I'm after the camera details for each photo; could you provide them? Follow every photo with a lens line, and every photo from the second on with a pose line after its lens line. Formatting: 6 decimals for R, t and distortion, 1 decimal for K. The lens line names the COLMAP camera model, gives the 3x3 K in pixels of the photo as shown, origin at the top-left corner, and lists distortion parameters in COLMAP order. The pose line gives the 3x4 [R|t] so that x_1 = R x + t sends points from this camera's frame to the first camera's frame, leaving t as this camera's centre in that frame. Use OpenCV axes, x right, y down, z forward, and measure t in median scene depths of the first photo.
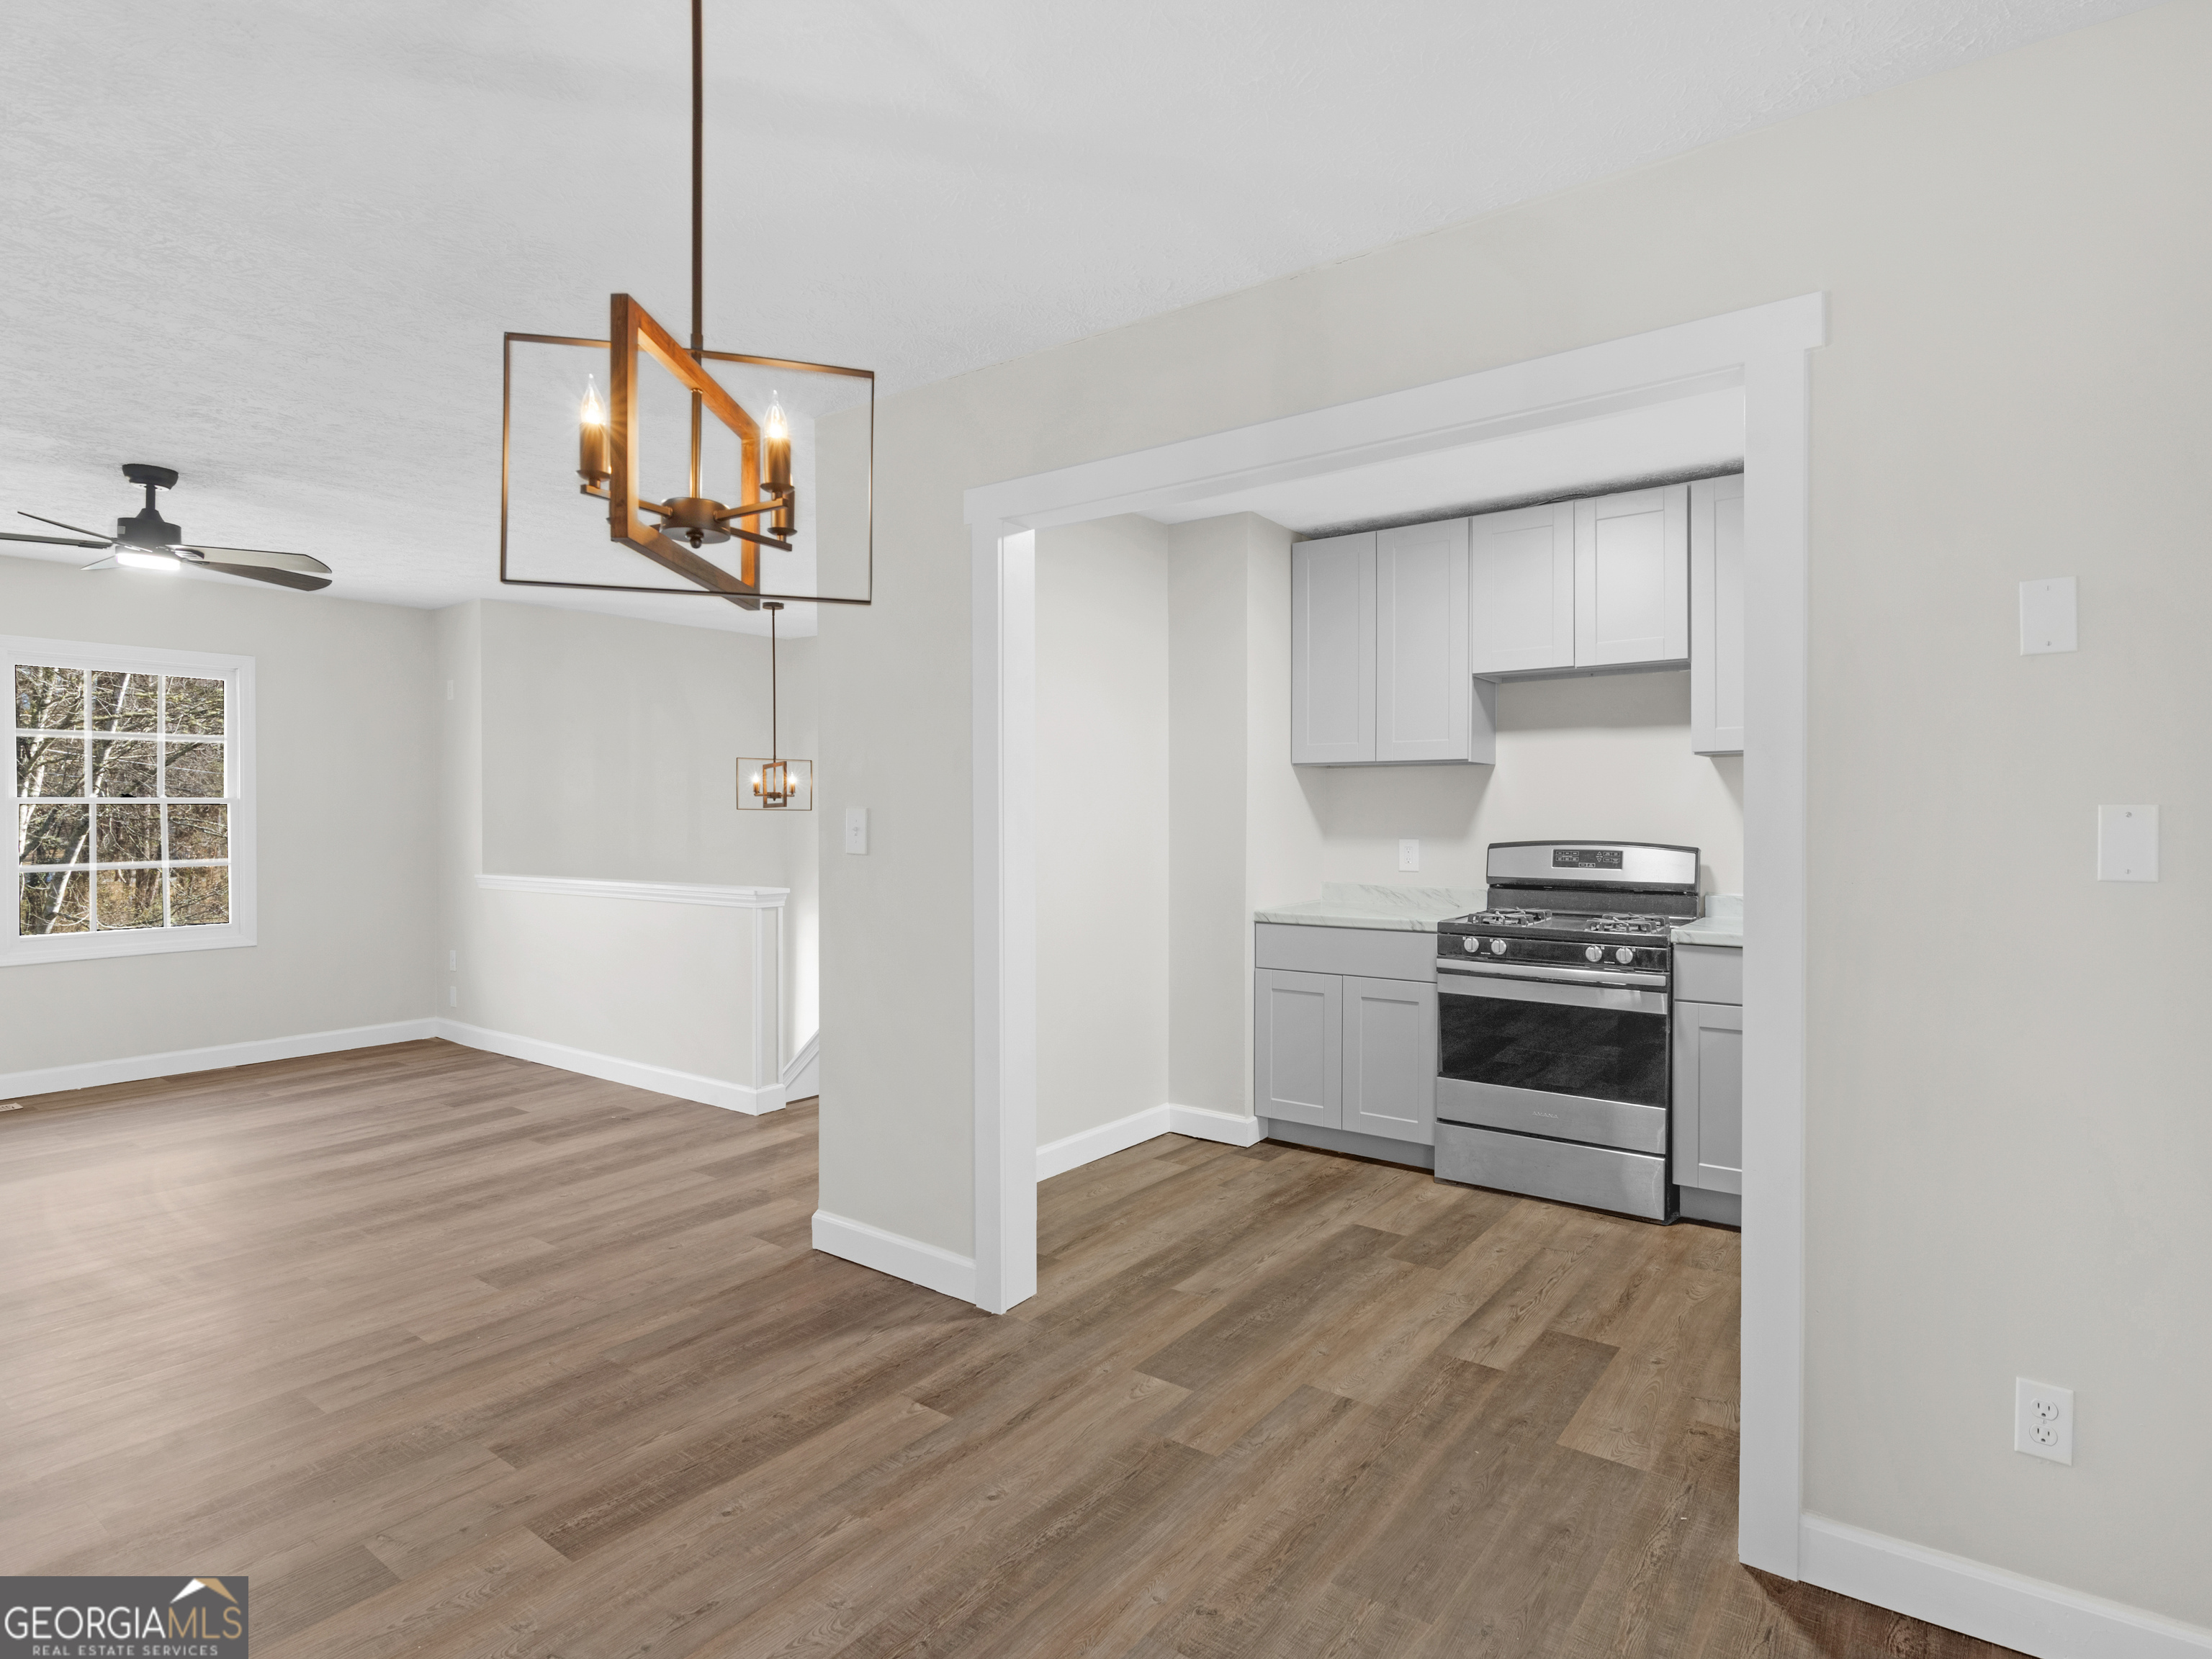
lens RADIAL K [[1158.4, 0, 1106.0], [0, 1158.4, 829.5], [0, 0, 1]] dist [-0.001420, -0.001438]
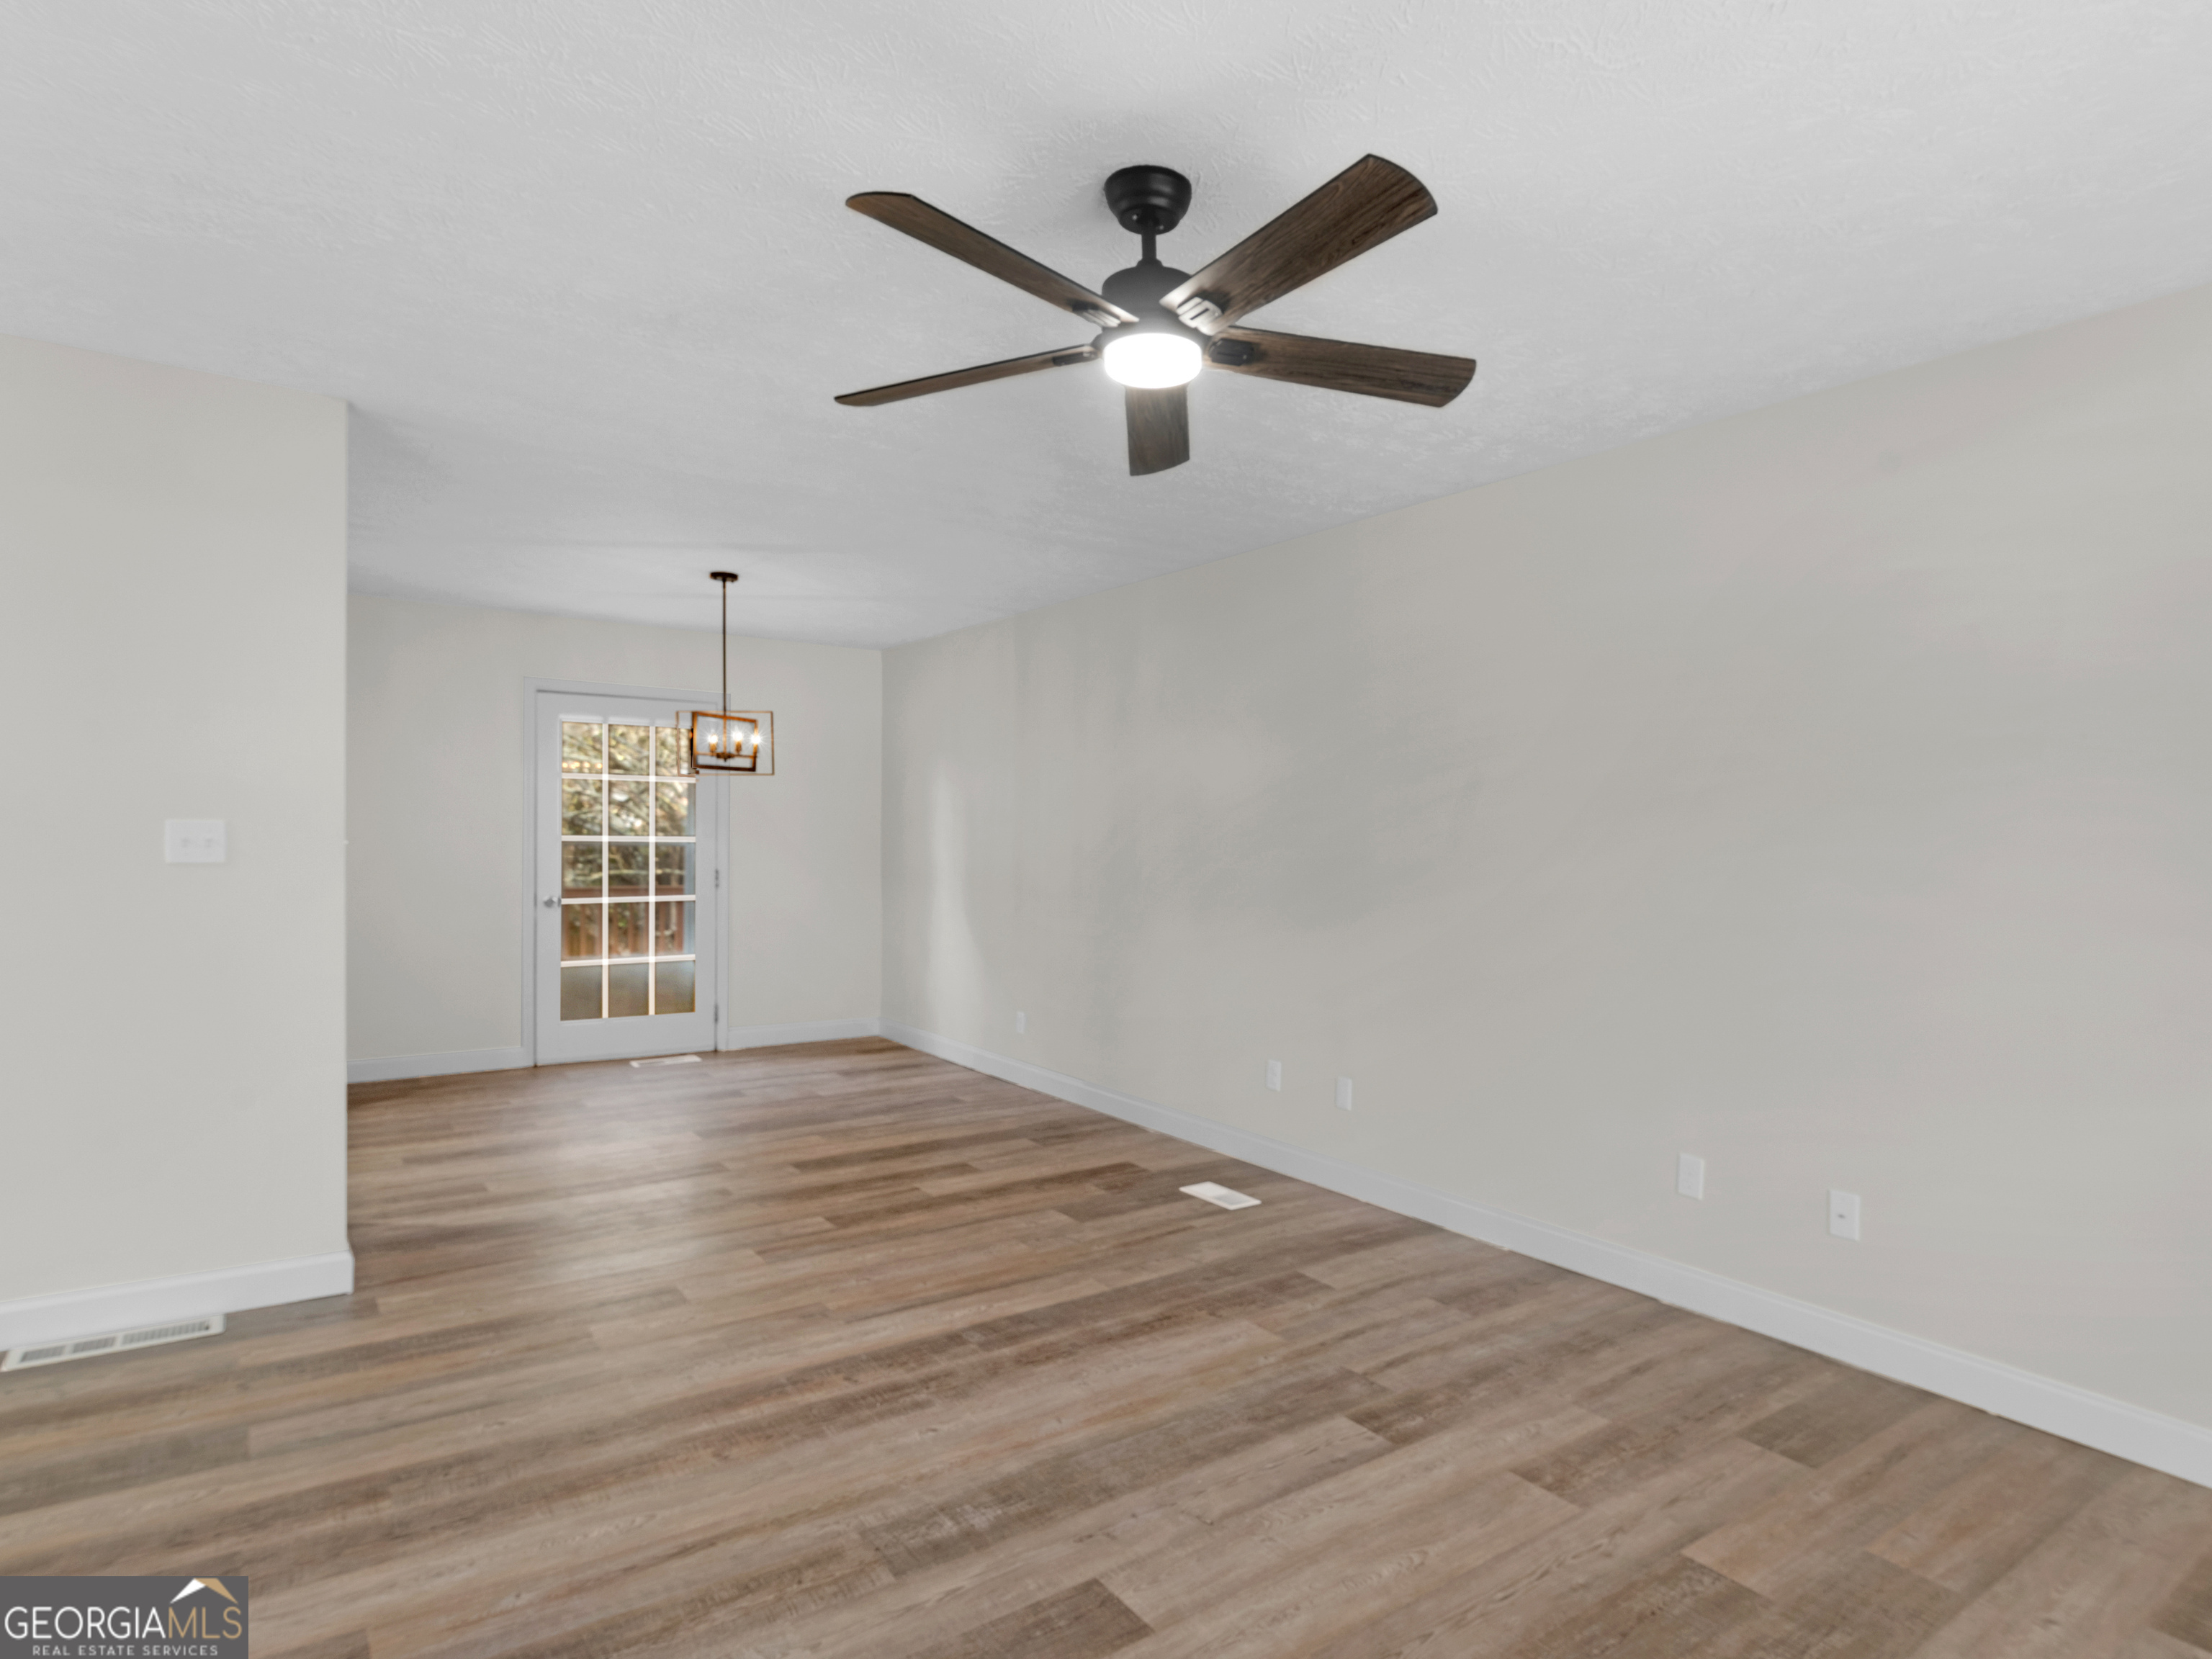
lens RADIAL K [[1158.4, 0, 1106.0], [0, 1158.4, 829.5], [0, 0, 1]] dist [-0.001420, -0.001438]
pose [[-0.947583, -0.014039, 0.319202, -0.836629], [-0.015969, 0.999867, -0.003432, -0.000249], [-0.319112, -0.008349, -0.947680, 1.285053]]
